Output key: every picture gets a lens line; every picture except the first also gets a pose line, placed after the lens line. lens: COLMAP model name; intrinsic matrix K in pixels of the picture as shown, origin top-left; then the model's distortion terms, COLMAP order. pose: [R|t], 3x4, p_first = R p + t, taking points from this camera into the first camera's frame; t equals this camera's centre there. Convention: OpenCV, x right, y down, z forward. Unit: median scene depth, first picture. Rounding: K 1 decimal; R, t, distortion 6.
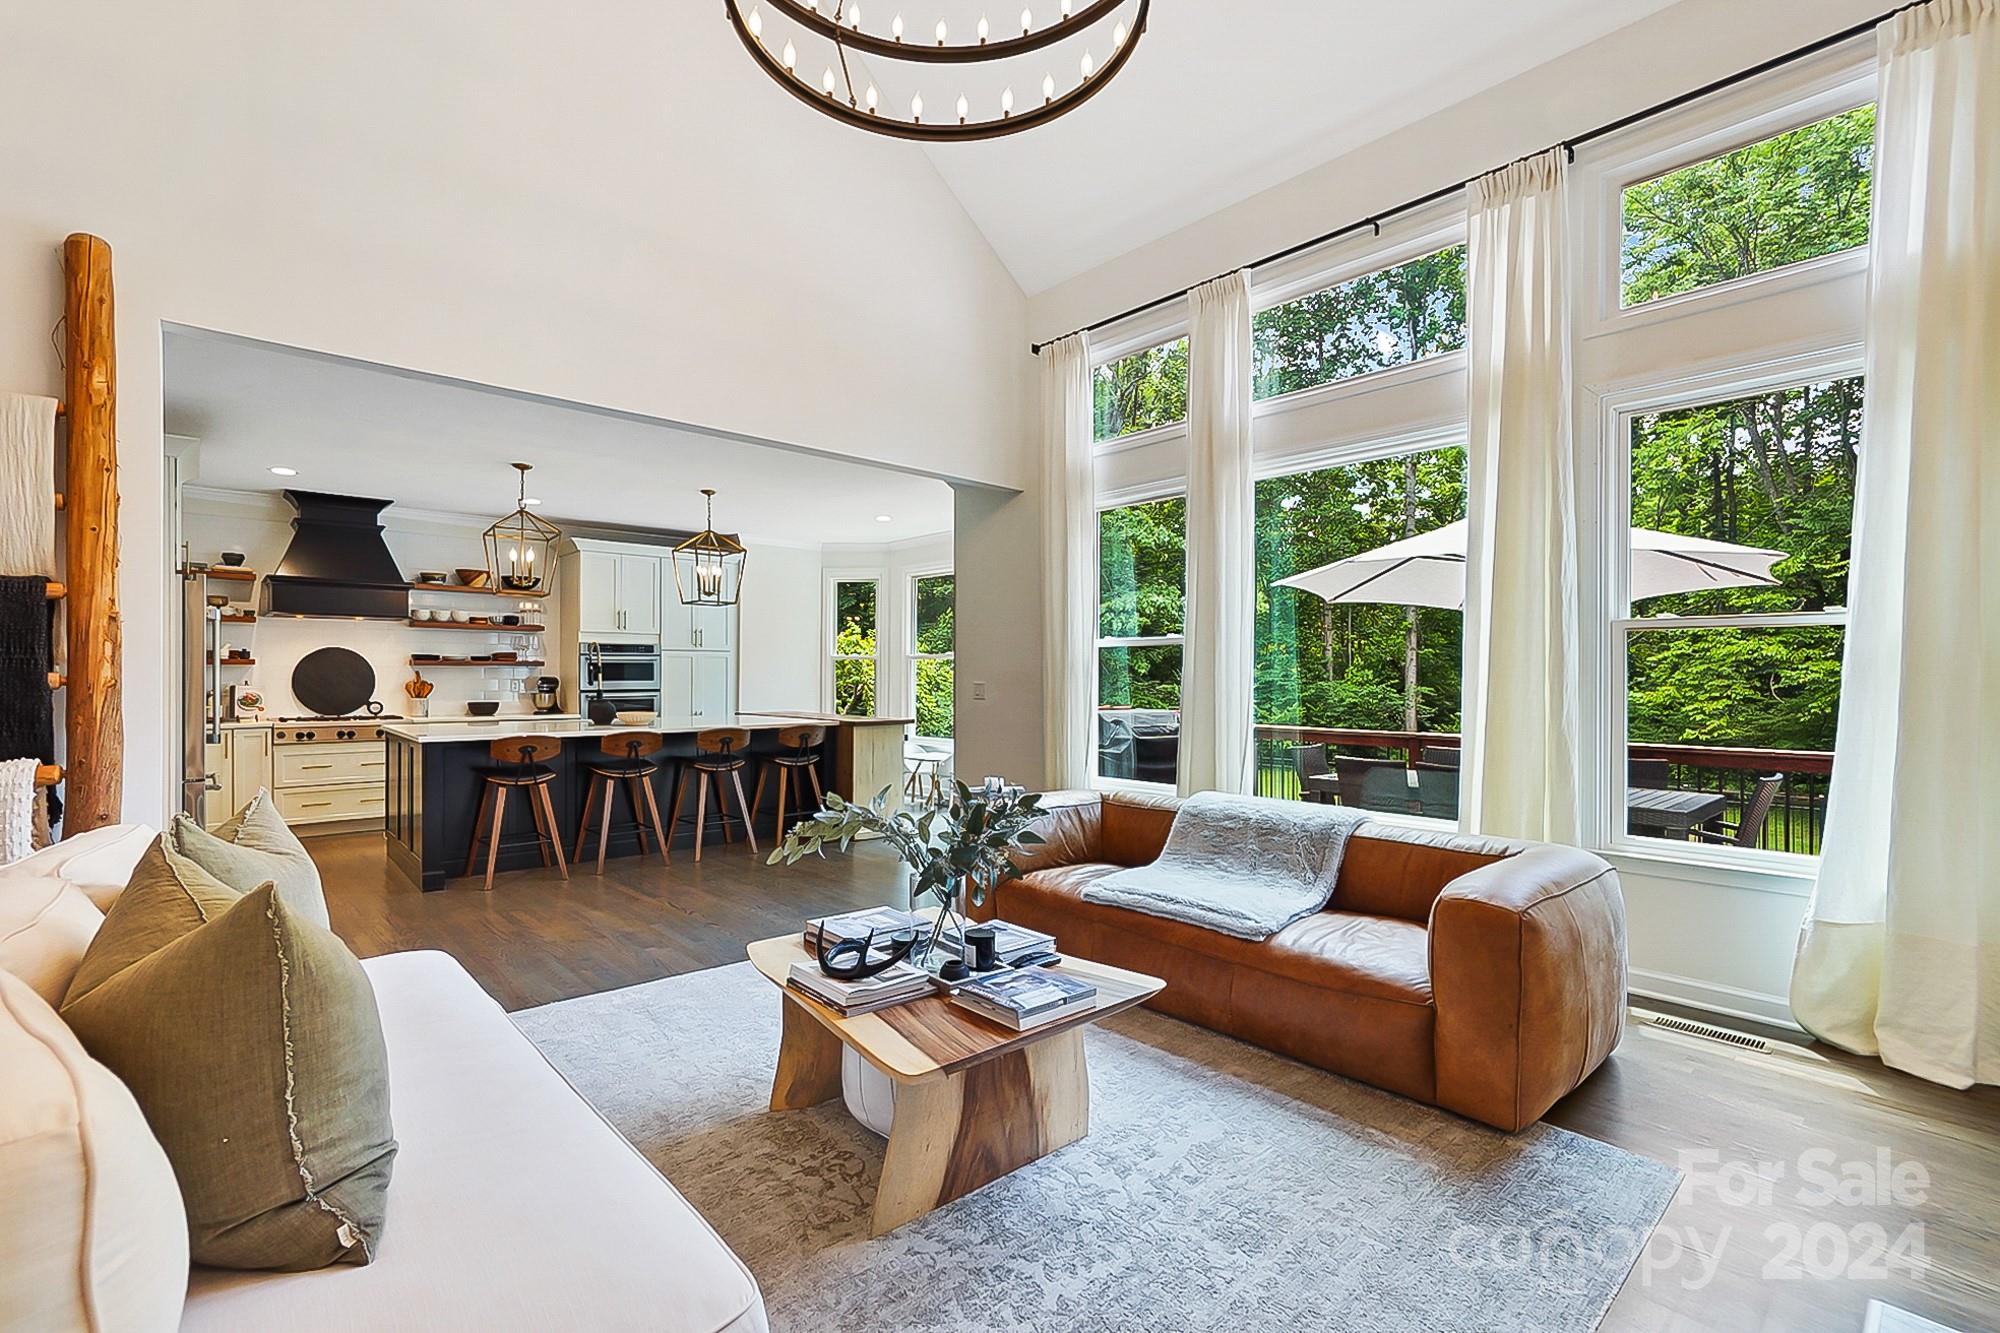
lens RADIAL K [[881.6, 0, 989.0], [0, 881.6, 678.1], [0, 0, 1]] dist [-0.003393, 0.001923]
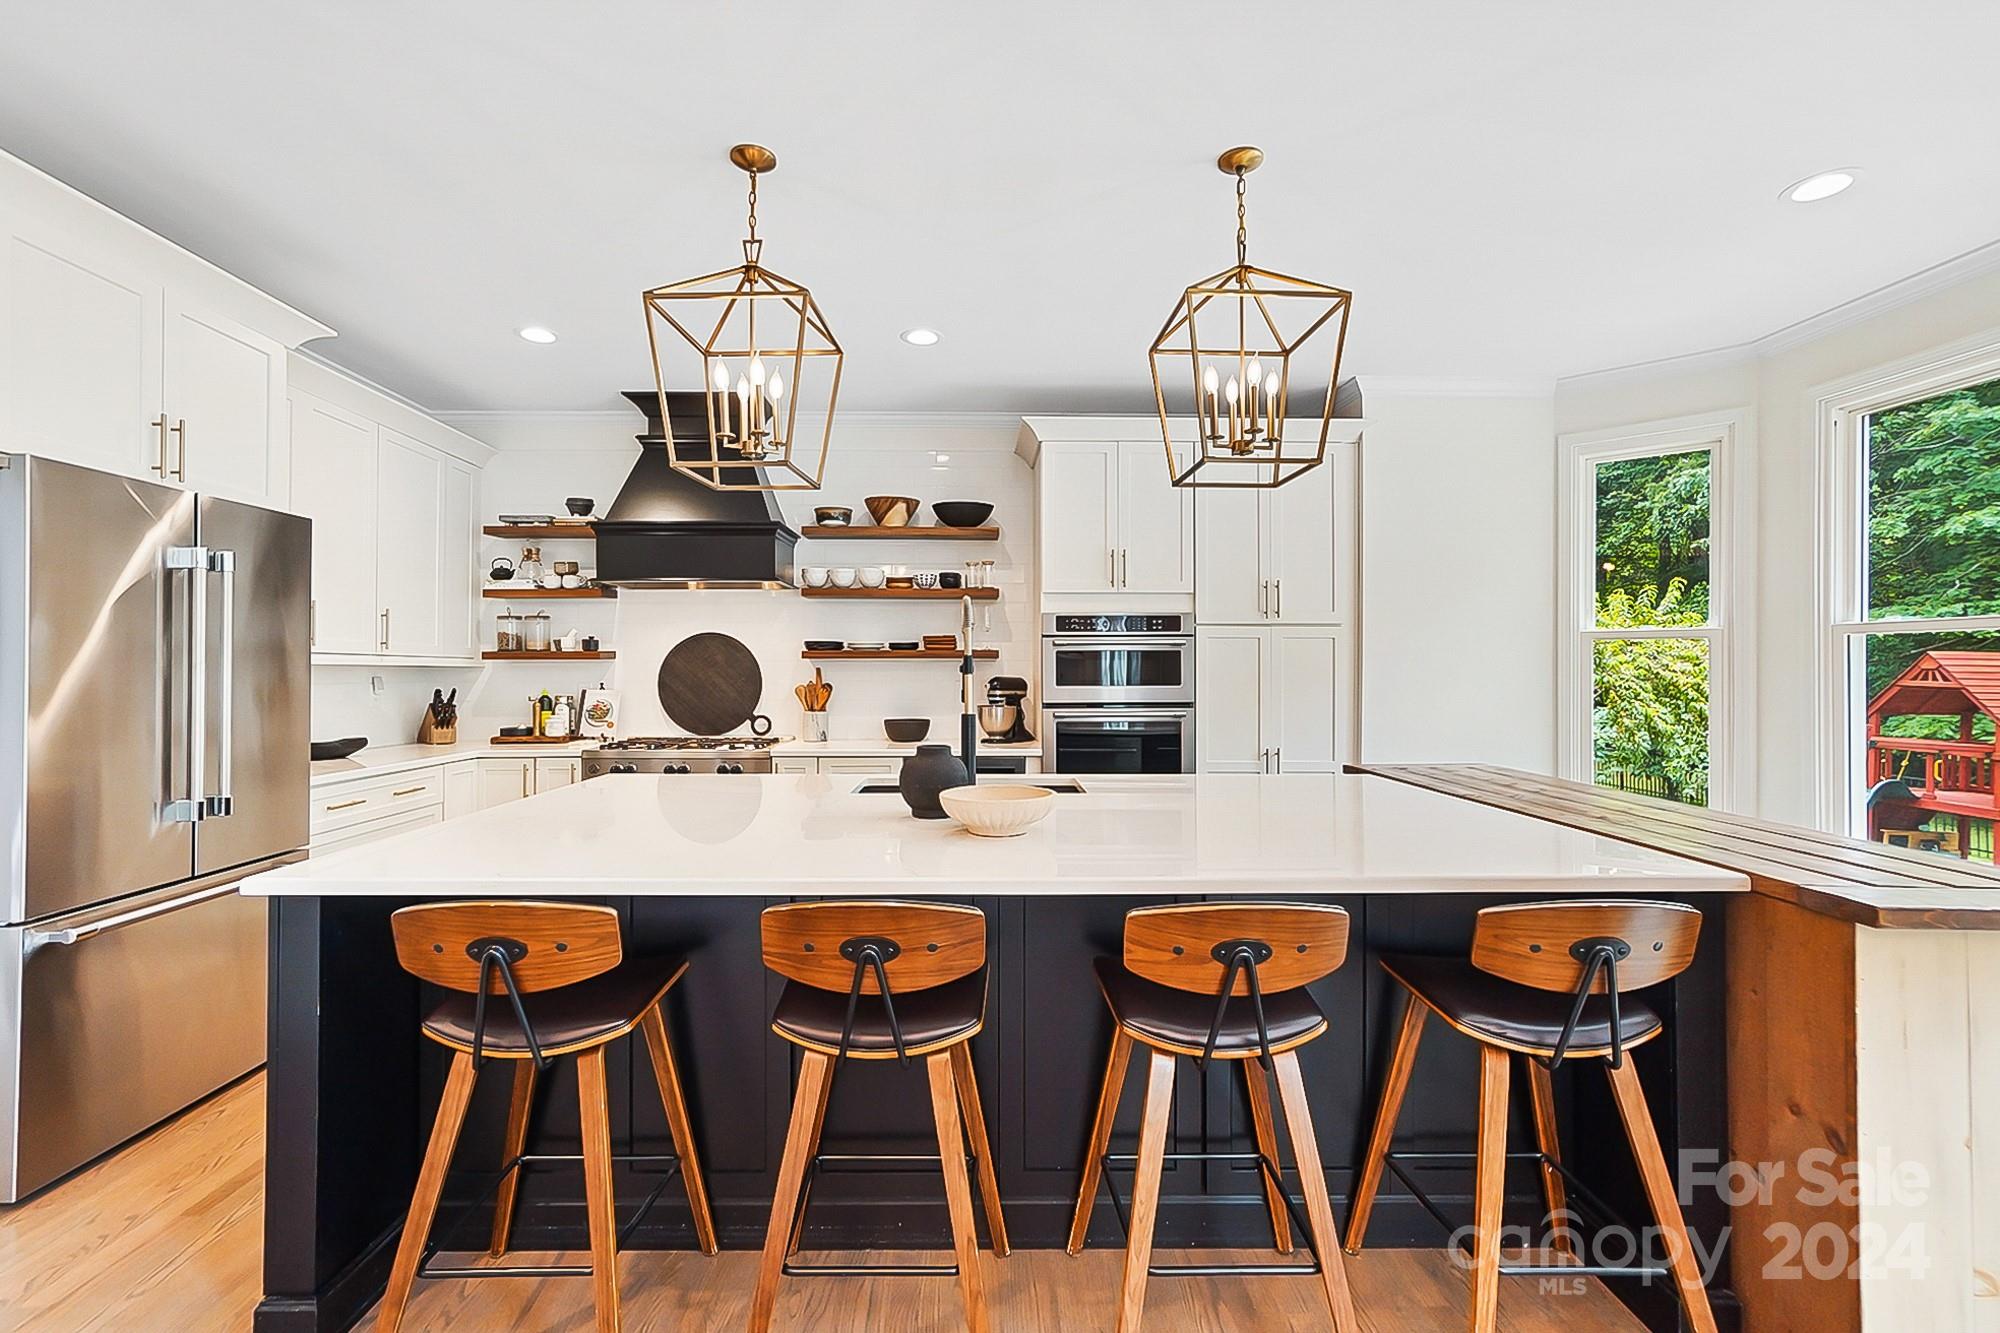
lens RADIAL K [[881.6, 0, 990.3], [0, 881.6, 666.9], [0, 0, 1]] dist [-0.003393, 0.001923]
pose [[0.761660, -0.001859, -0.647975, -0.154407], [-0.001879, 0.999985, -0.005078, -0.005886], [0.647975, 0.005086, 0.761645, 0.615947]]
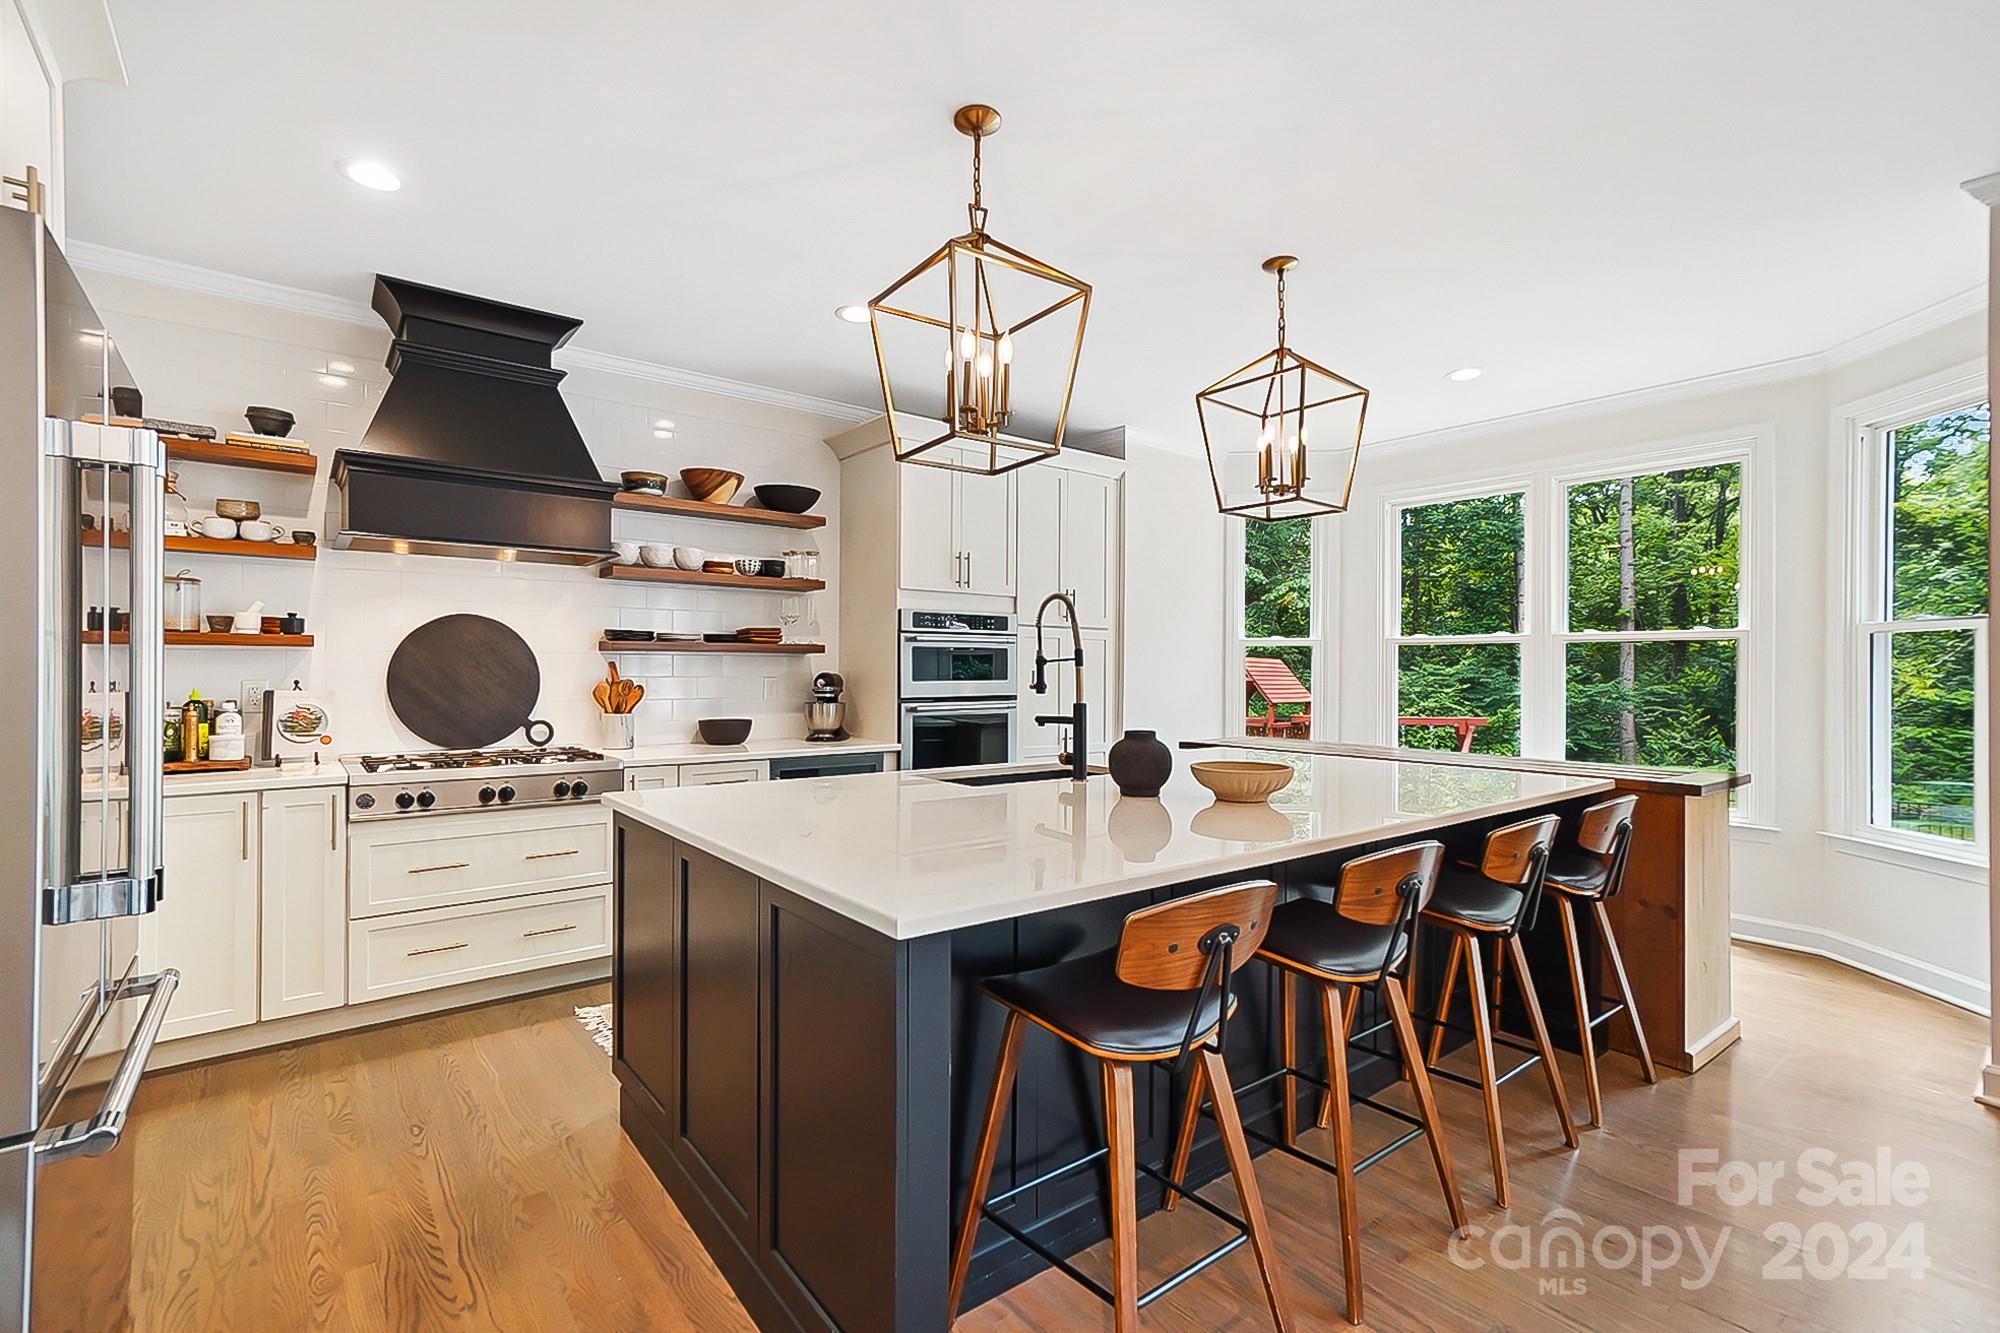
lens RADIAL K [[881.6, 0, 986.5], [0, 881.6, 665.1], [0, 0, 1]] dist [-0.003393, 0.001923]
pose [[0.998194, 0.001421, -0.060062, -0.405334], [-0.002117, 0.999931, -0.011522, -0.000405], [0.060041, 0.011628, 0.998128, 0.501182]]
